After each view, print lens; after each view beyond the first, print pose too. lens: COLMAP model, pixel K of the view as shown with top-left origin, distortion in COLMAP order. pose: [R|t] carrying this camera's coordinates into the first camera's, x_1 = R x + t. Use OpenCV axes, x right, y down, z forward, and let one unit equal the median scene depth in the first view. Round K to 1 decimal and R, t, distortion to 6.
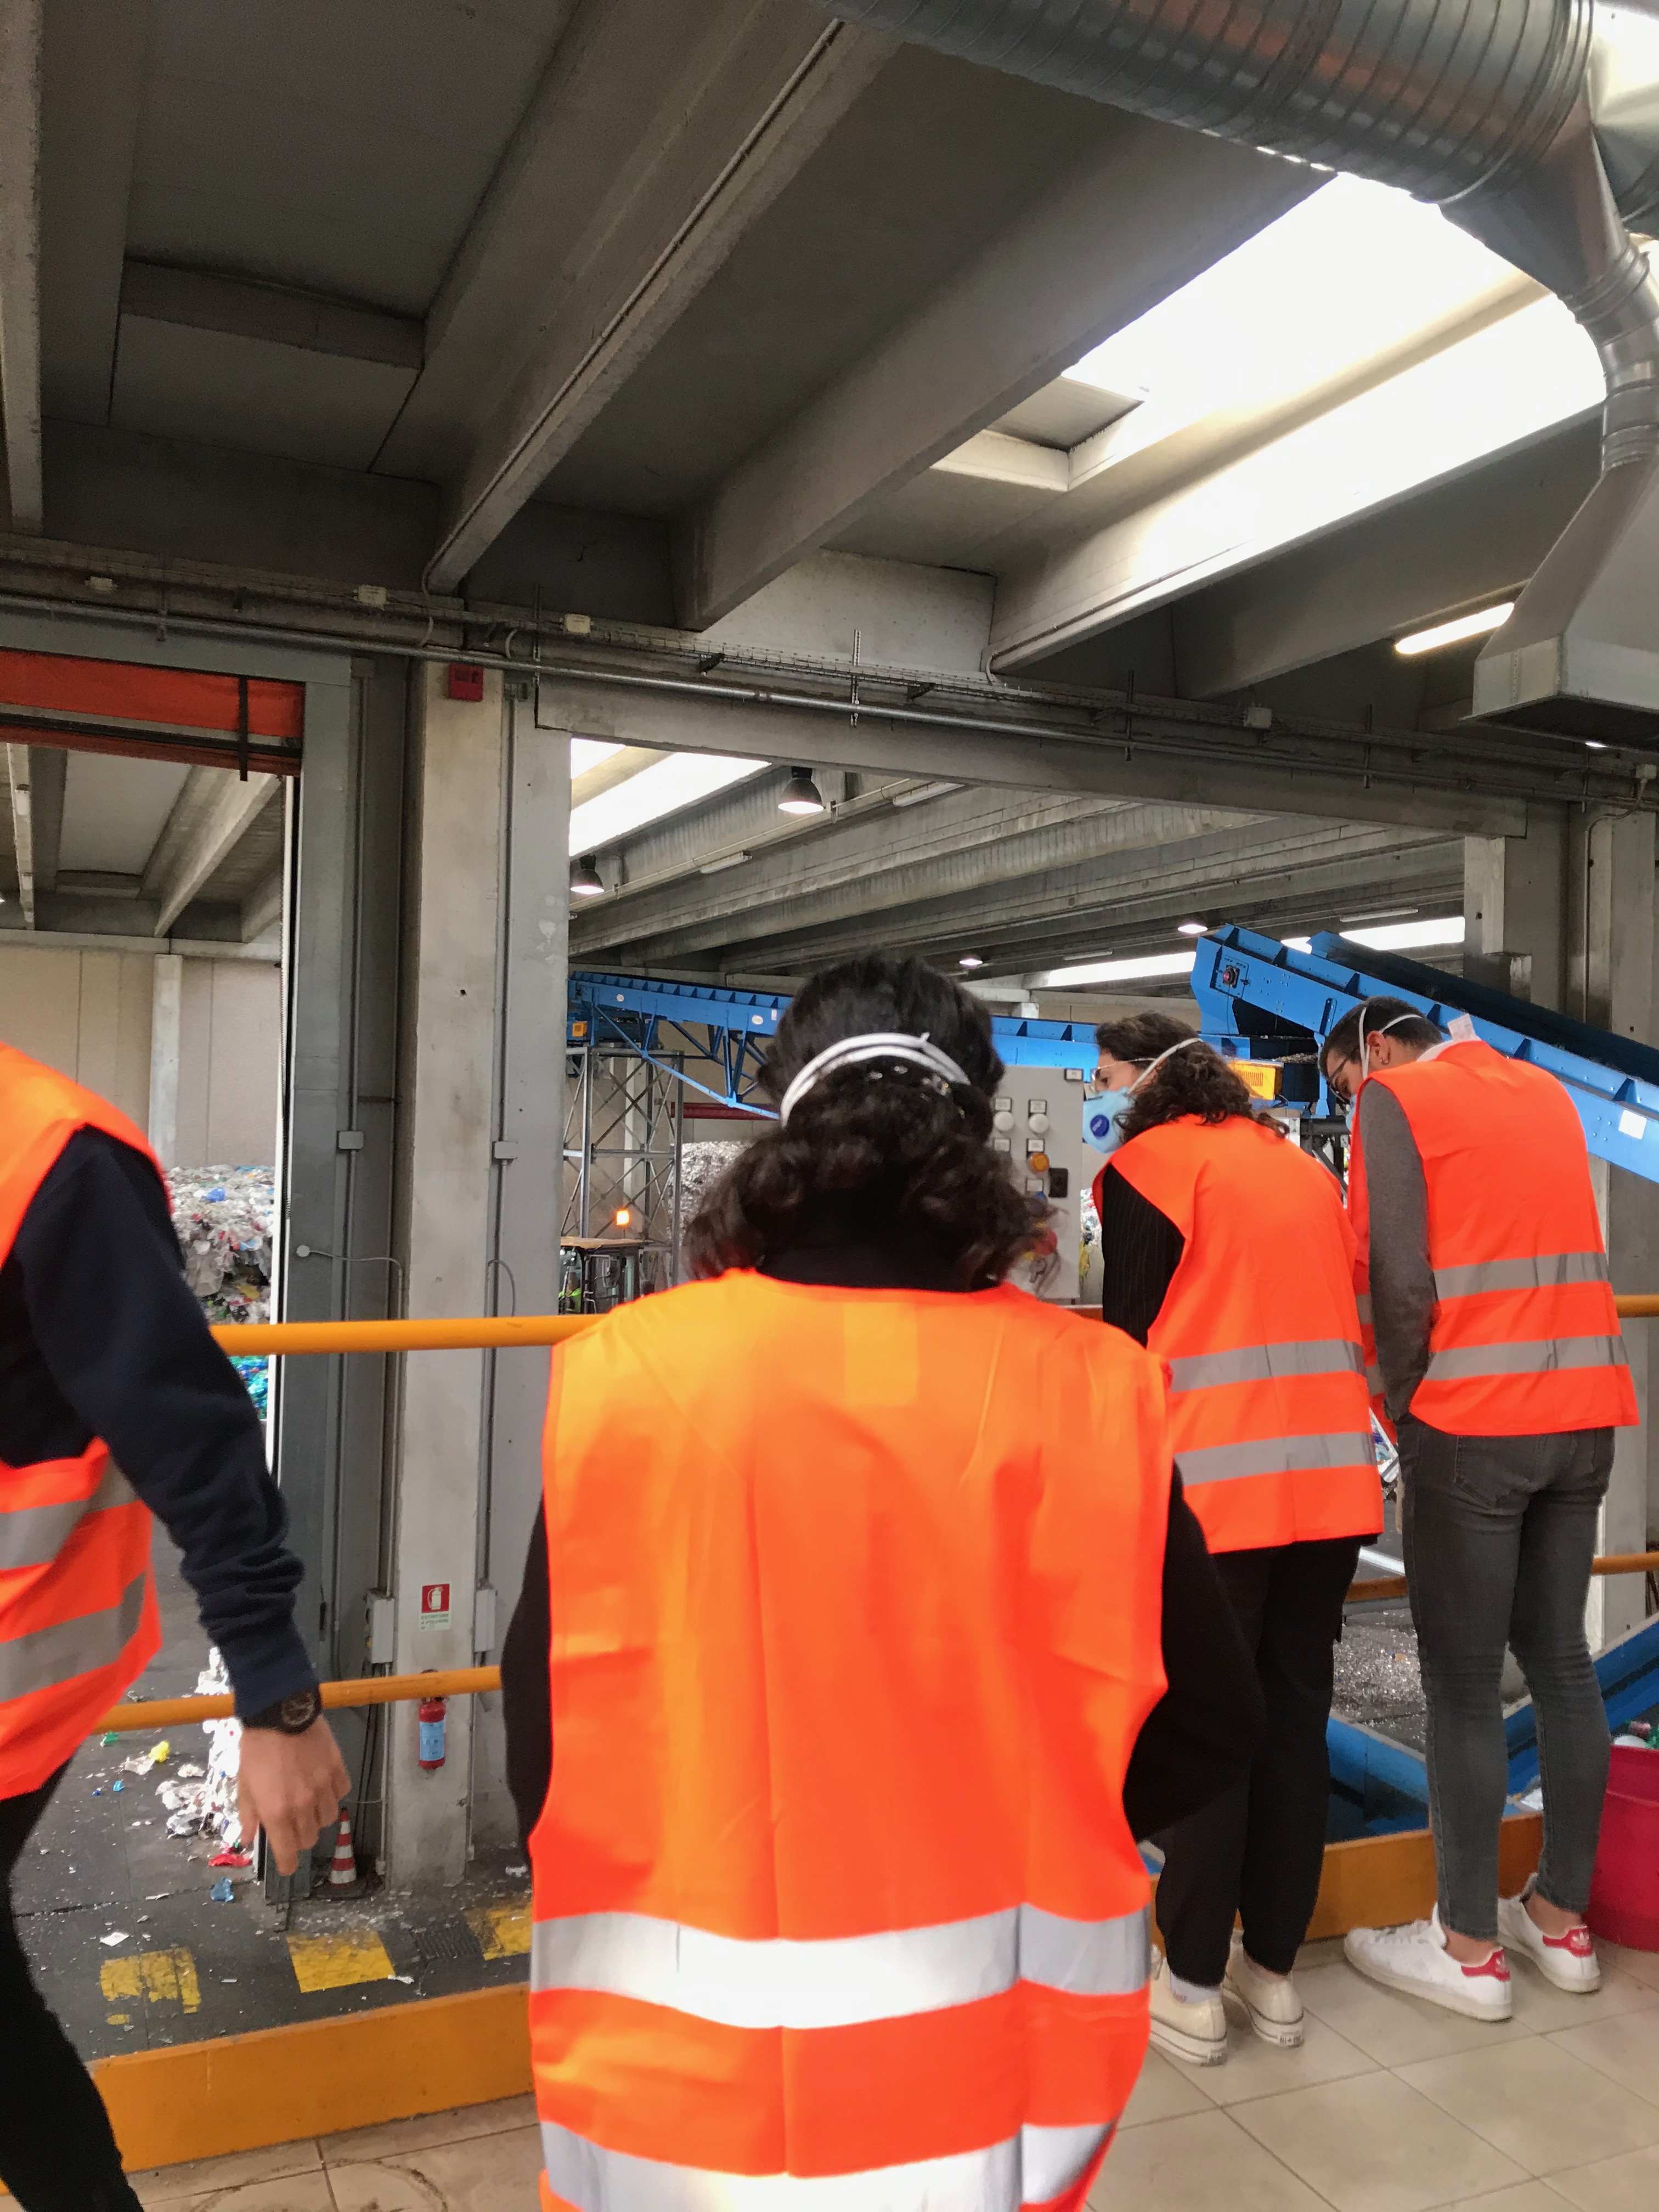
lens RADIAL K [[1831.5, 0, 839.5], [0, 1831.5, 1083.6], [0, 0, 1]] dist [0.018578, 0.026452]
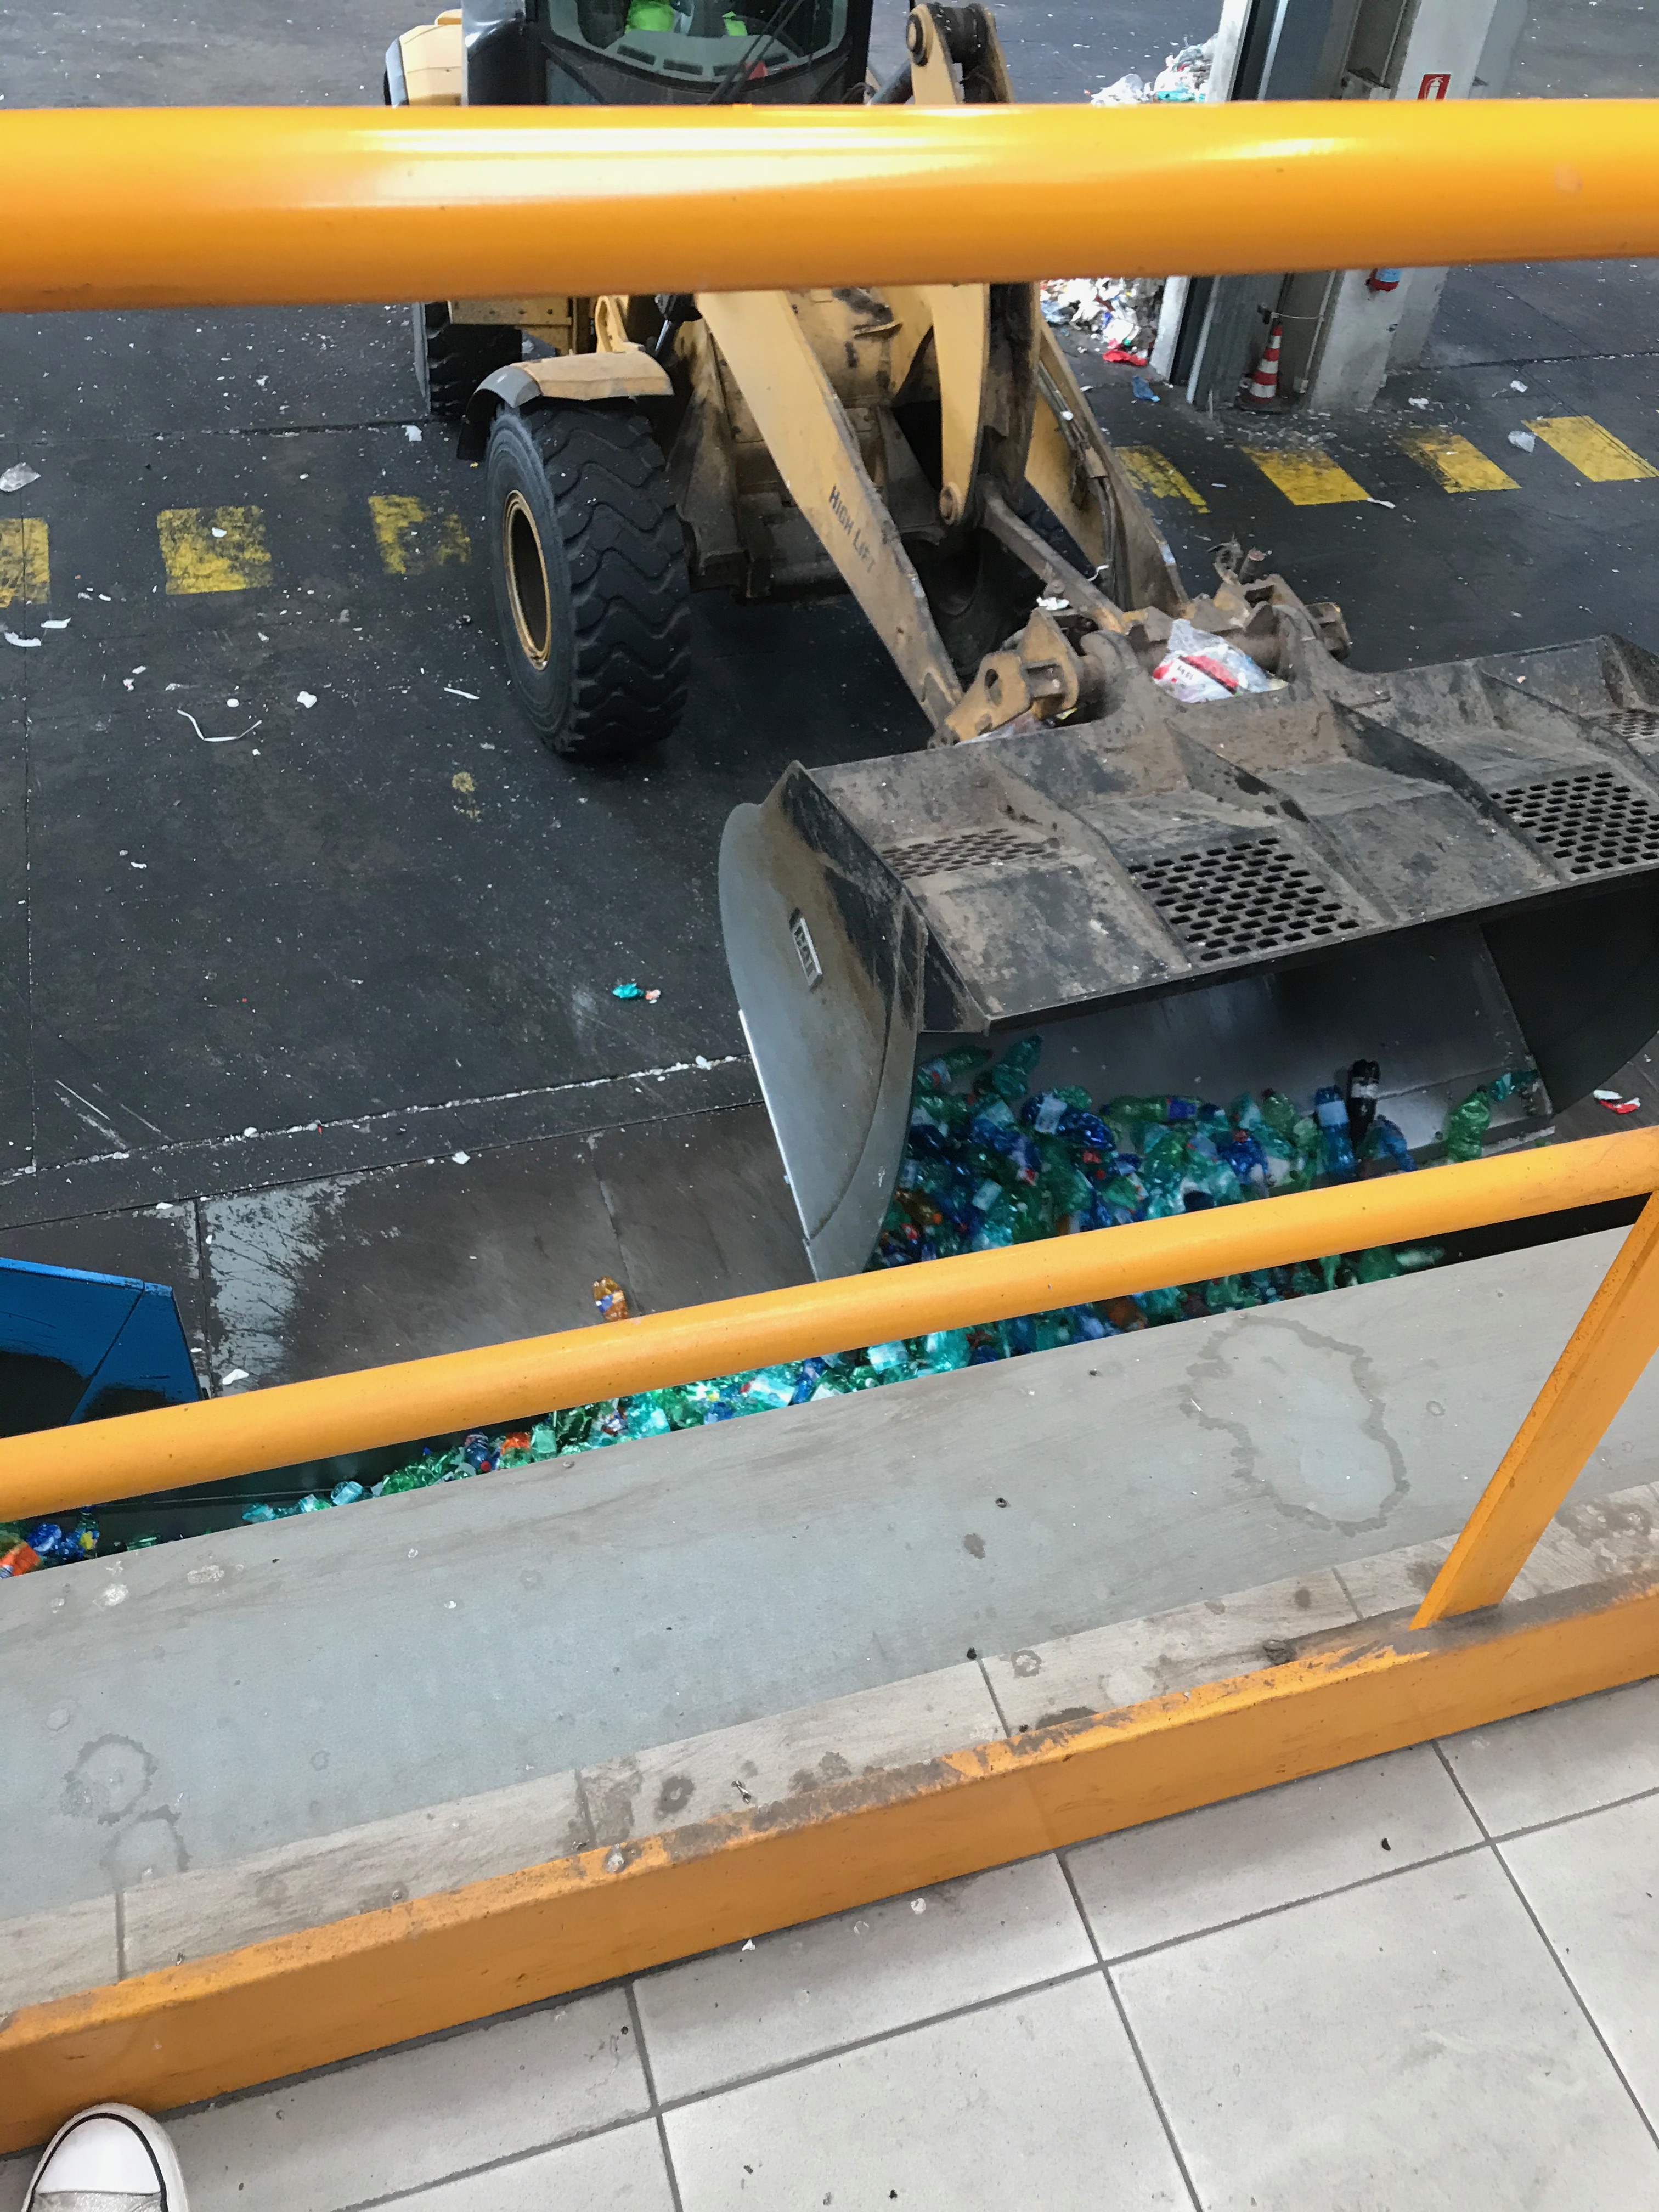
lens RADIAL K [[1819.9, 0, 875.0], [0, 1819.9, 1134.1], [0, 0, 1]] dist [0.003063, 0.049009]
pose [[0.992646, 0.119449, -0.019649, -0.407278], [-0.068459, 0.687789, 0.722675, 0.011413], [0.099837, -0.716016, 0.690908, 0.018180]]
